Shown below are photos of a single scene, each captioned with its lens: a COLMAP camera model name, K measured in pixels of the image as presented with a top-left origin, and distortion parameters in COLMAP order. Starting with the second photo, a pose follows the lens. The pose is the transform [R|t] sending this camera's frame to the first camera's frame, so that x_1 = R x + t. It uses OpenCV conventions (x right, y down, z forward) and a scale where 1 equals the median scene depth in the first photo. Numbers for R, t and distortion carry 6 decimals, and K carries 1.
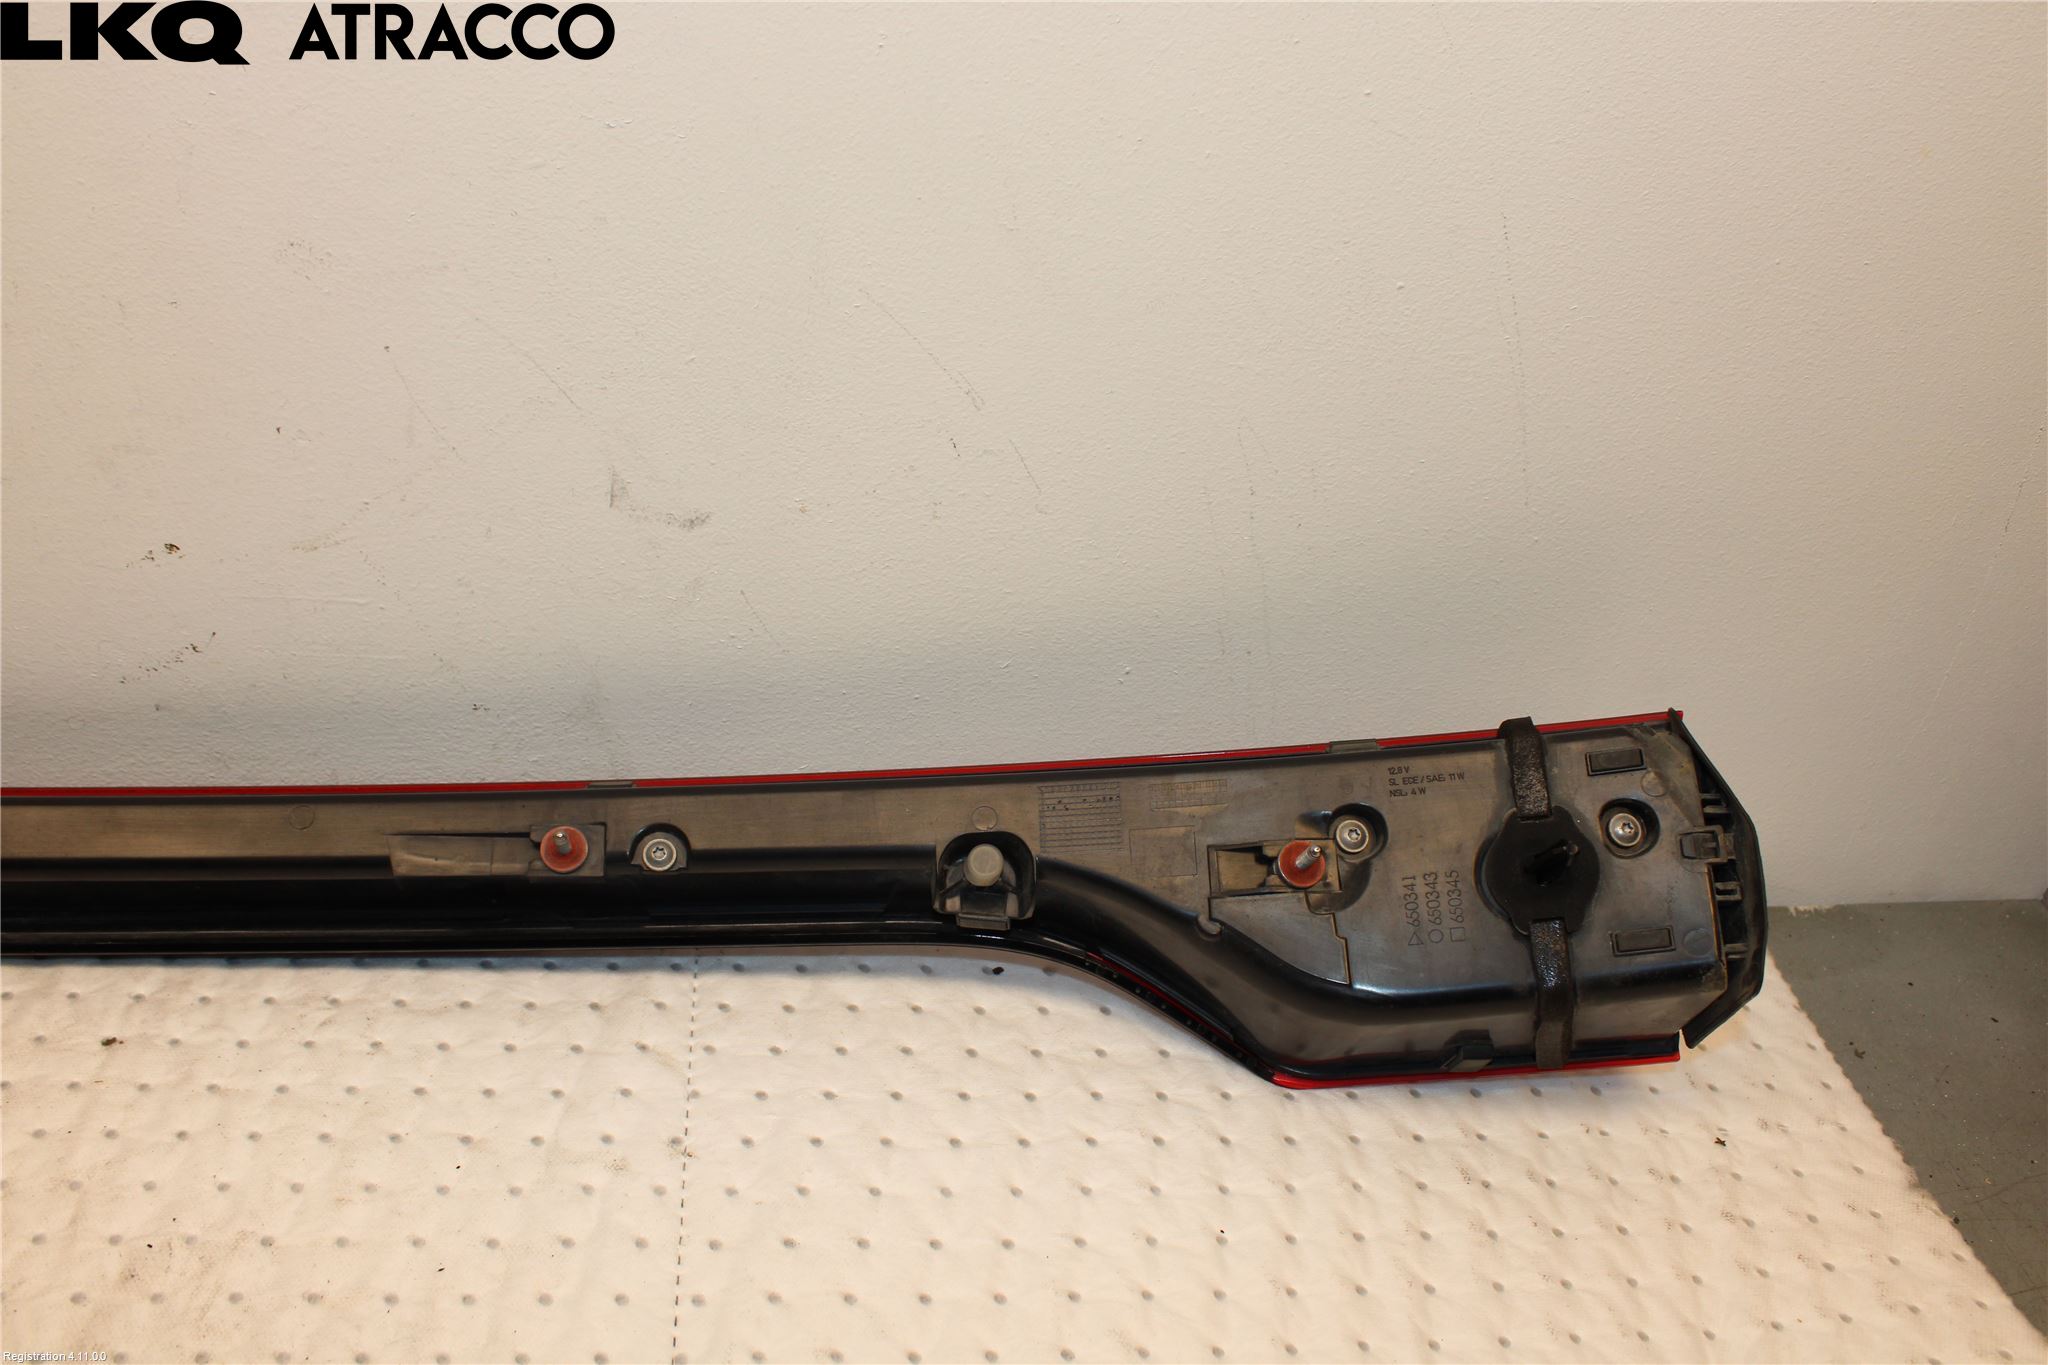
lens RADIAL K [[1811.8, 0, 1023.6], [0, 1811.8, 680.2], [0, 0, 1]] dist [-0.151350, 0.111534]
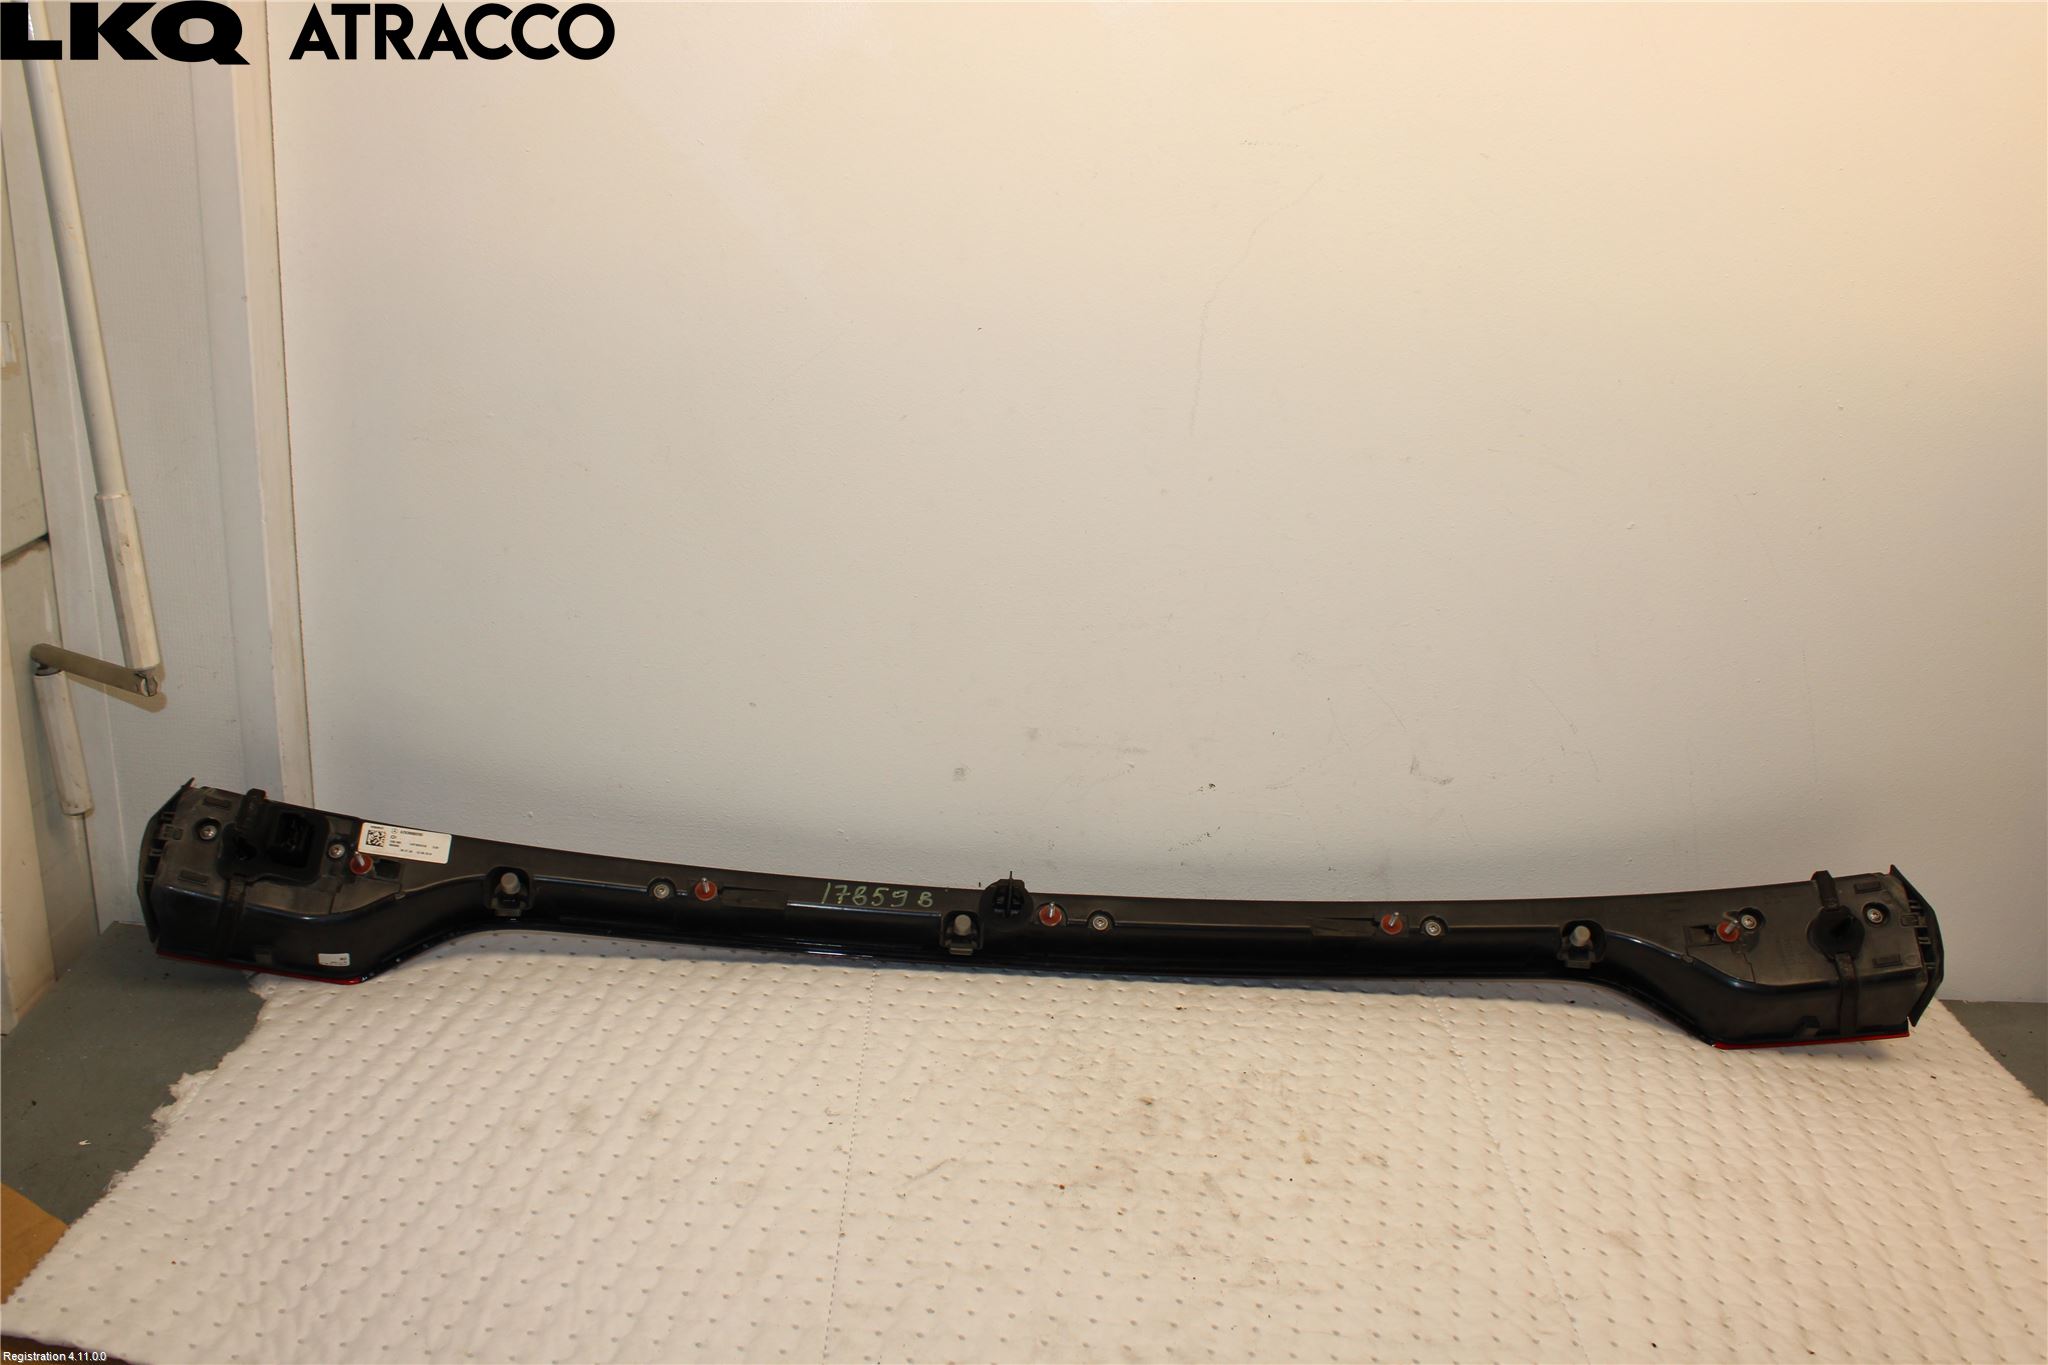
lens RADIAL K [[1811.8, 0, 1017.5], [0, 1811.8, 670.5], [0, 0, 1]] dist [-0.151350, 0.111534]
pose [[0.994551, 0.010911, -0.103679, -0.491881], [-0.037895, 0.964315, -0.262031, 0.392277], [0.097121, 0.264533, 0.959474, -1.258438]]
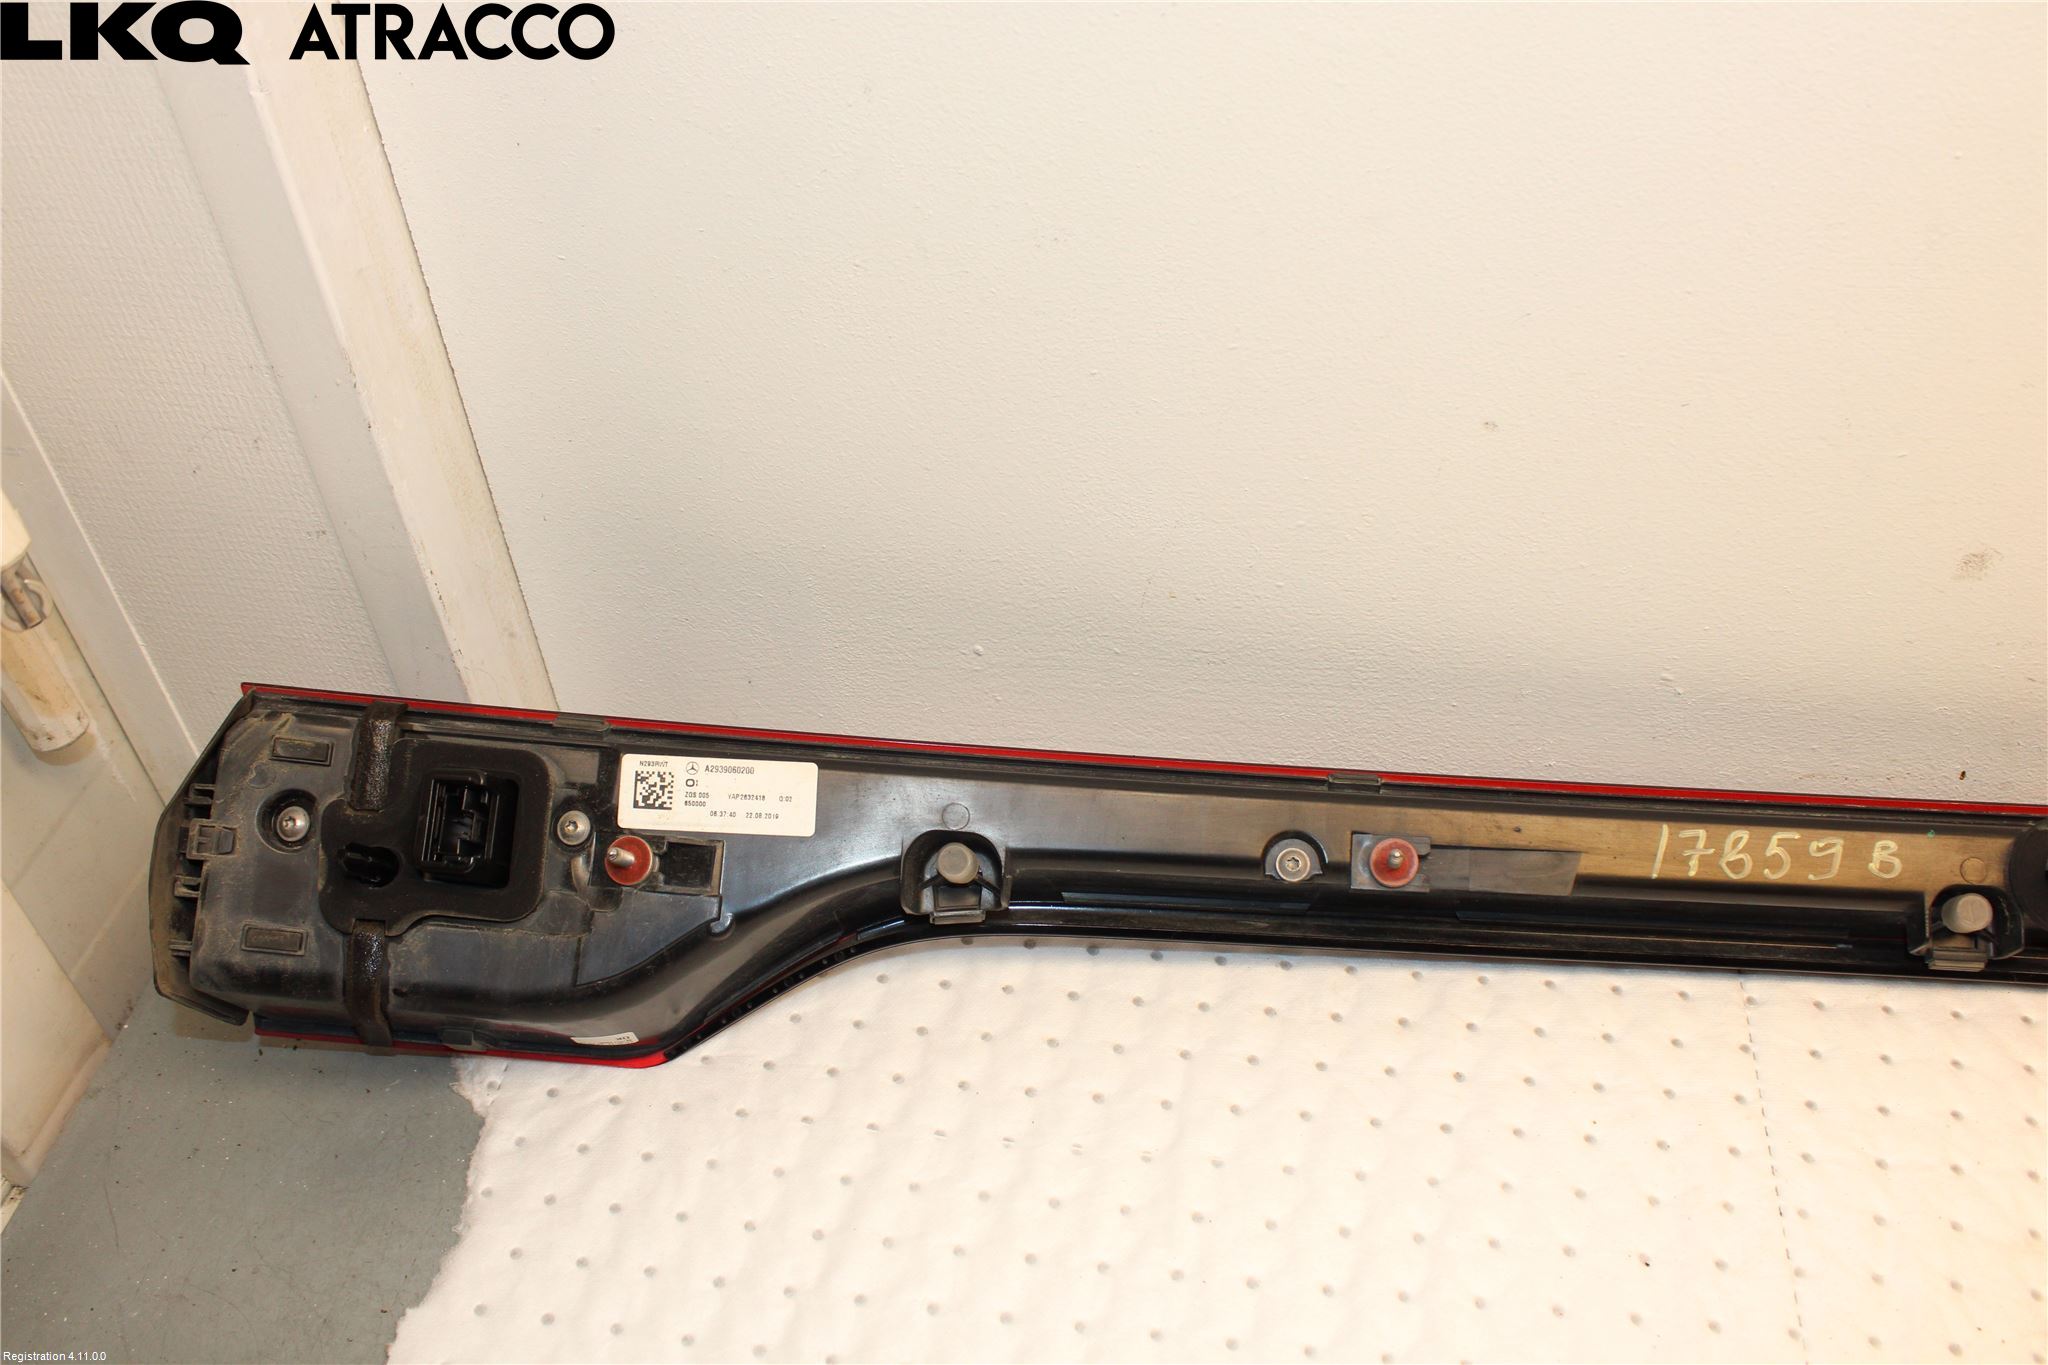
lens RADIAL K [[1811.8, 0, 1028.5], [0, 1811.8, 685.9], [0, 0, 1]] dist [-0.151350, 0.111534]
pose [[0.952563, 0.051567, -0.299942, -0.996361], [-0.012215, 0.991225, 0.131622, -0.129491], [0.304097, -0.121714, 0.944834, -0.080923]]
